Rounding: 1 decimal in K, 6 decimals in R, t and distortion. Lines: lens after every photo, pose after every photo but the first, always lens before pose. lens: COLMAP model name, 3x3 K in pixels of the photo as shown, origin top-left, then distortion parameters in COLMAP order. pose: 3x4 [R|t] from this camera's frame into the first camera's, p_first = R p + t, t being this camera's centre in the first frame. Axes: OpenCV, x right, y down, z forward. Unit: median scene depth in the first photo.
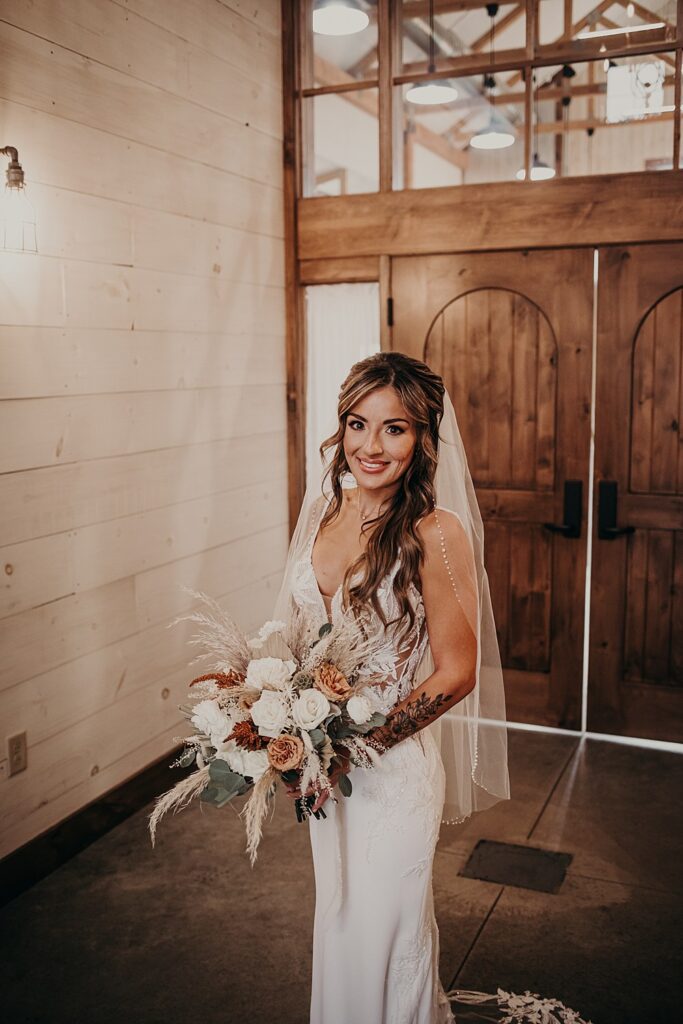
lens RADIAL K [[998.7, 0, 342.0], [0, 998.7, 511.4], [0, 0, 1]] dist [-0.057271, 0.000000]
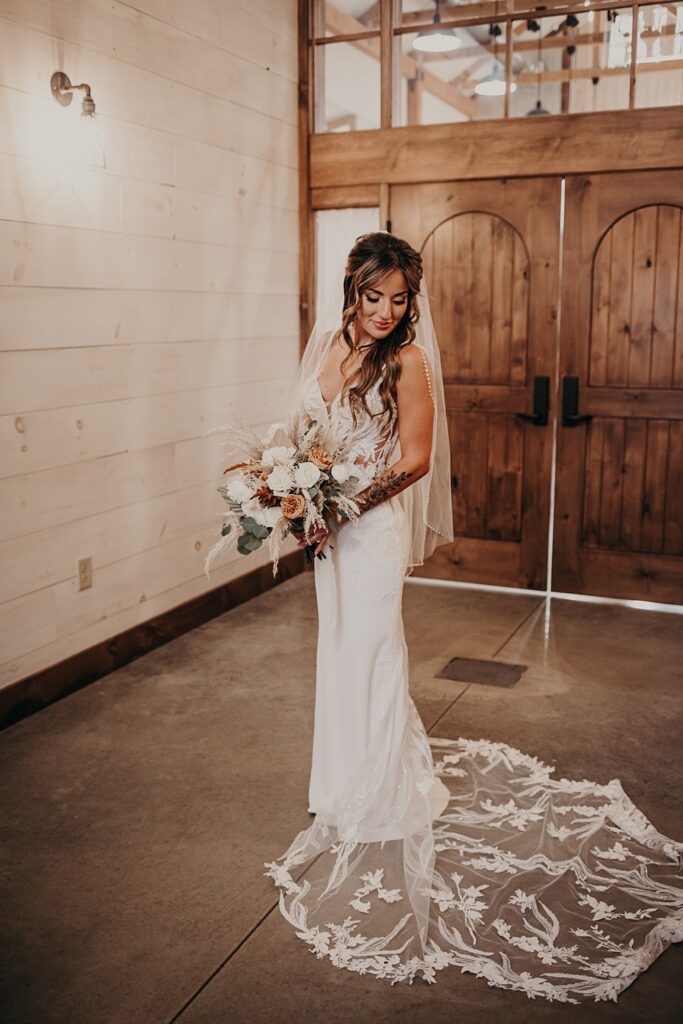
lens RADIAL K [[998.7, 0, 341.5], [0, 998.7, 514.8], [0, 0, 1]] dist [-0.057271, 0.000000]
pose [[0.999921, 0.009947, -0.007644, 0.005618], [-0.009562, 0.998762, 0.048818, 0.080427], [0.008121, -0.048741, 0.998778, -0.196293]]
